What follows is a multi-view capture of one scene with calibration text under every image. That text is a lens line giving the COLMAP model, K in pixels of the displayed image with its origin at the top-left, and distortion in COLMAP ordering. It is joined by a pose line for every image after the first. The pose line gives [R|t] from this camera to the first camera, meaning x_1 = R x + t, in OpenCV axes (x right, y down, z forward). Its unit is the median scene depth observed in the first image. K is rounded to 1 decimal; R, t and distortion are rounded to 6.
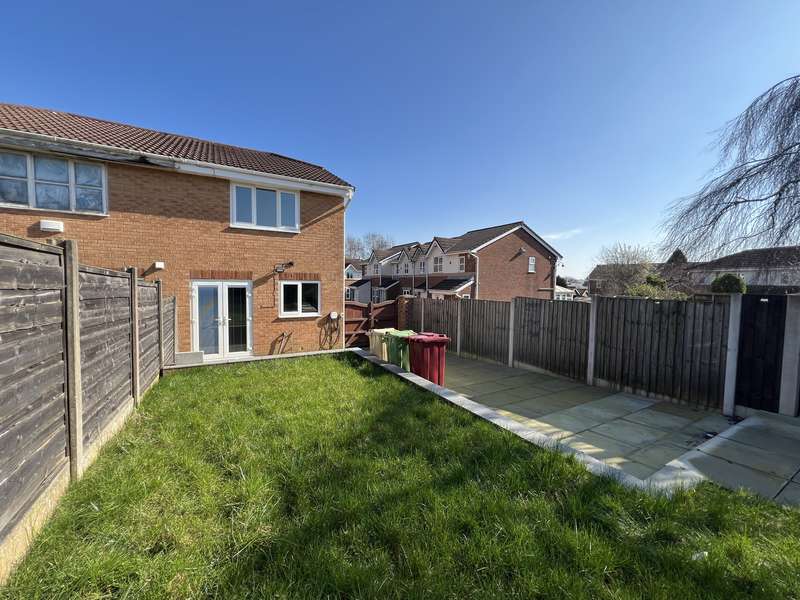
lens RADIAL K [[321.2, 0, 398.3], [0, 321.2, 299.8], [0, 0, 1]] dist [-0.002306, 0.000521]
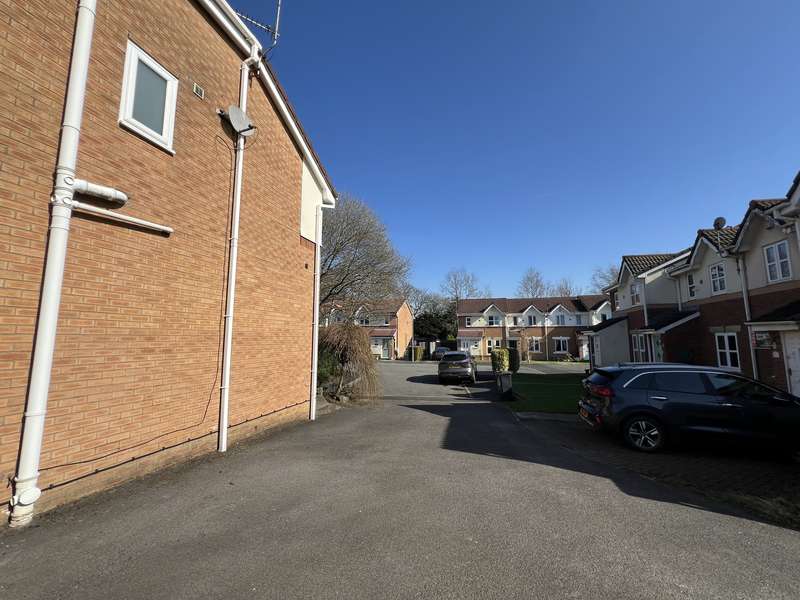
lens RADIAL K [[321.2, 0, 398.3], [0, 321.2, 299.8], [0, 0, 1]] dist [-0.002306, 0.000521]
pose [[0.693721, -0.099435, -0.713347, 0.101808], [-0.027995, 0.985953, -0.164659, 0.015029], [0.719699, 0.134197, 0.681193, 1.446566]]
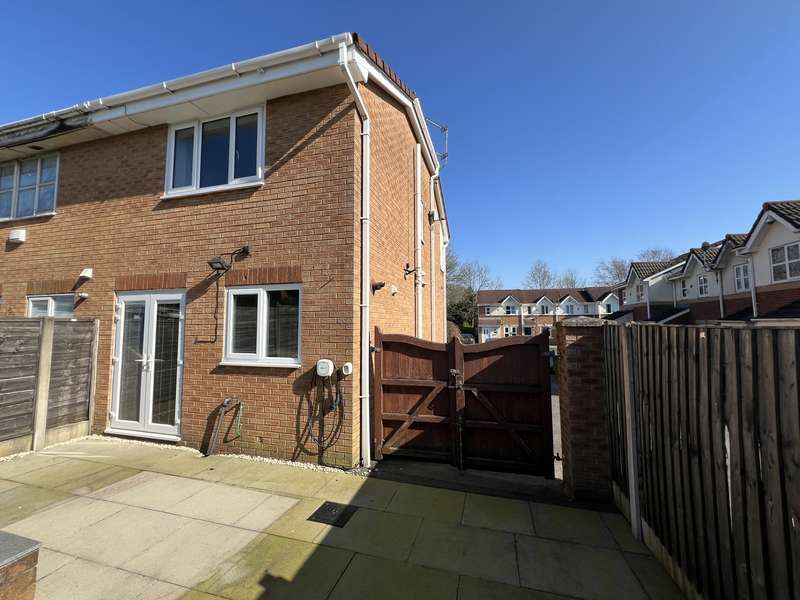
lens RADIAL K [[321.2, 0, 398.3], [0, 321.2, 299.8], [0, 0, 1]] dist [-0.002306, 0.000521]
pose [[0.699552, -0.068964, -0.711246, 0.157278], [-0.023393, 0.992588, -0.119252, 0.010976], [0.714199, 0.100061, 0.692754, 0.837317]]
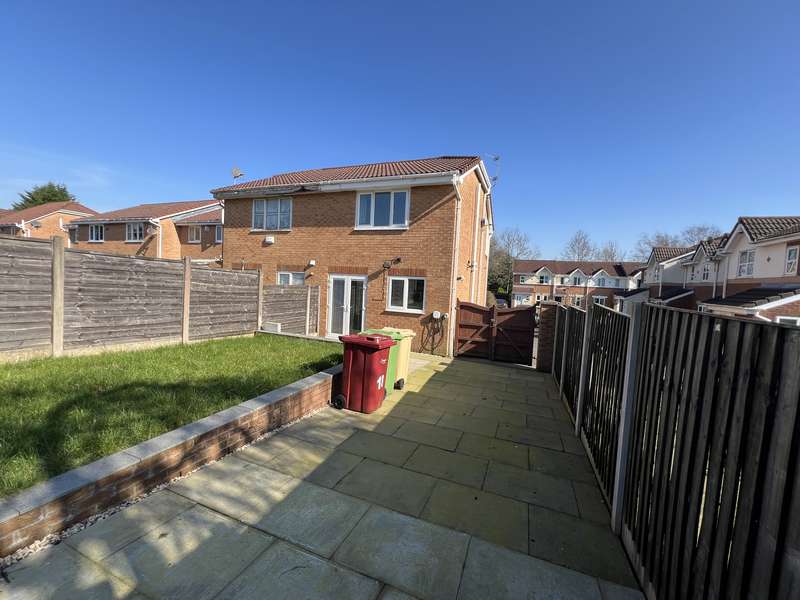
lens RADIAL K [[321.2, 0, 398.3], [0, 321.2, 299.8], [0, 0, 1]] dist [-0.002306, 0.000521]
pose [[0.622391, 0.061808, -0.780262, 0.477941], [-0.082338, 0.996516, 0.013260, 0.002336], [0.778363, 0.055993, 0.625312, 0.359065]]
